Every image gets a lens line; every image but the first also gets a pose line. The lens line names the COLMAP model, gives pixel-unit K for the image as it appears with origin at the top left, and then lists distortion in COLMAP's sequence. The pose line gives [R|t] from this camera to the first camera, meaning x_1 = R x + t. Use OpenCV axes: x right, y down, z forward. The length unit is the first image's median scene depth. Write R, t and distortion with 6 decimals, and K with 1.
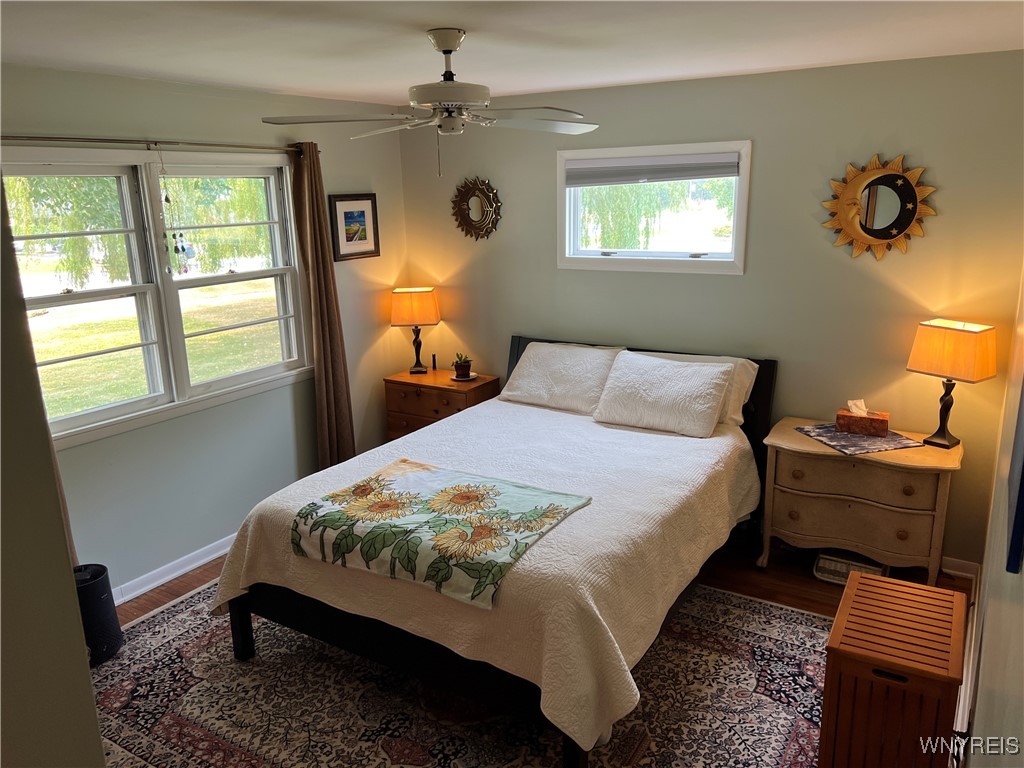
lens RADIAL K [[777.8, 0, 512.5], [0, 777.8, 386.7], [0, 0, 1]] dist [0.016125, 0.003359]
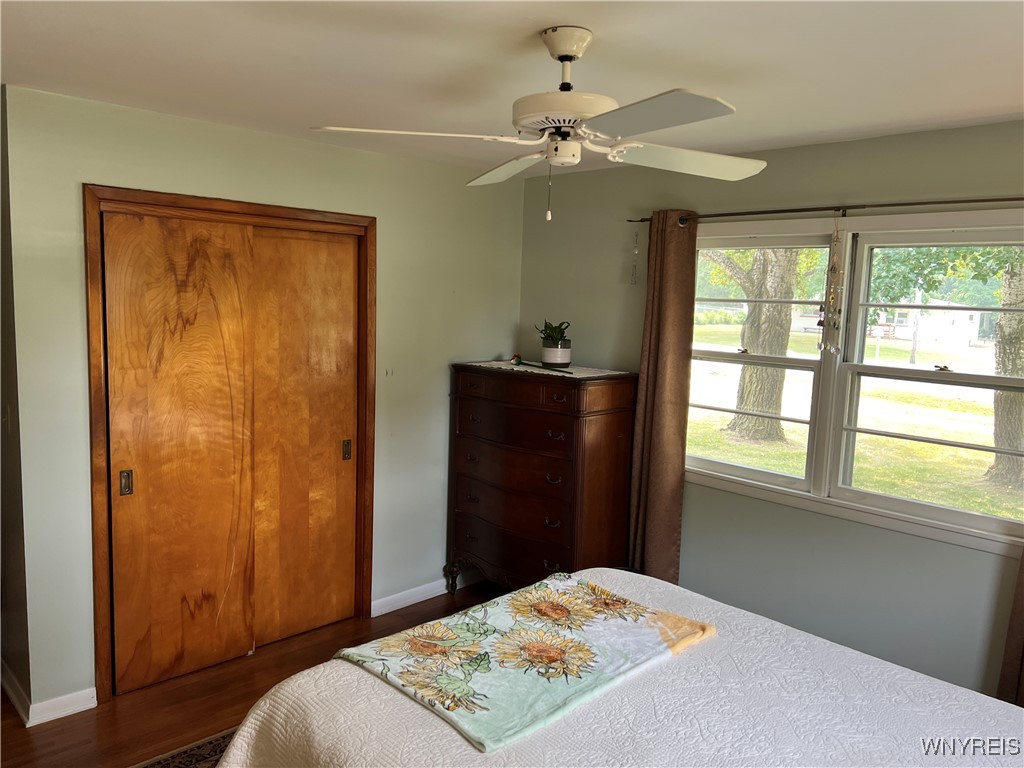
lens RADIAL K [[777.8, 0, 511.9], [0, 777.8, 383.2], [0, 0, 1]] dist [0.016125, 0.003359]
pose [[-0.242197, 0.134408, -0.960872, 0.575572], [-0.262257, 0.944422, 0.198211, -0.219674], [0.934110, 0.300001, -0.193487, 0.962492]]
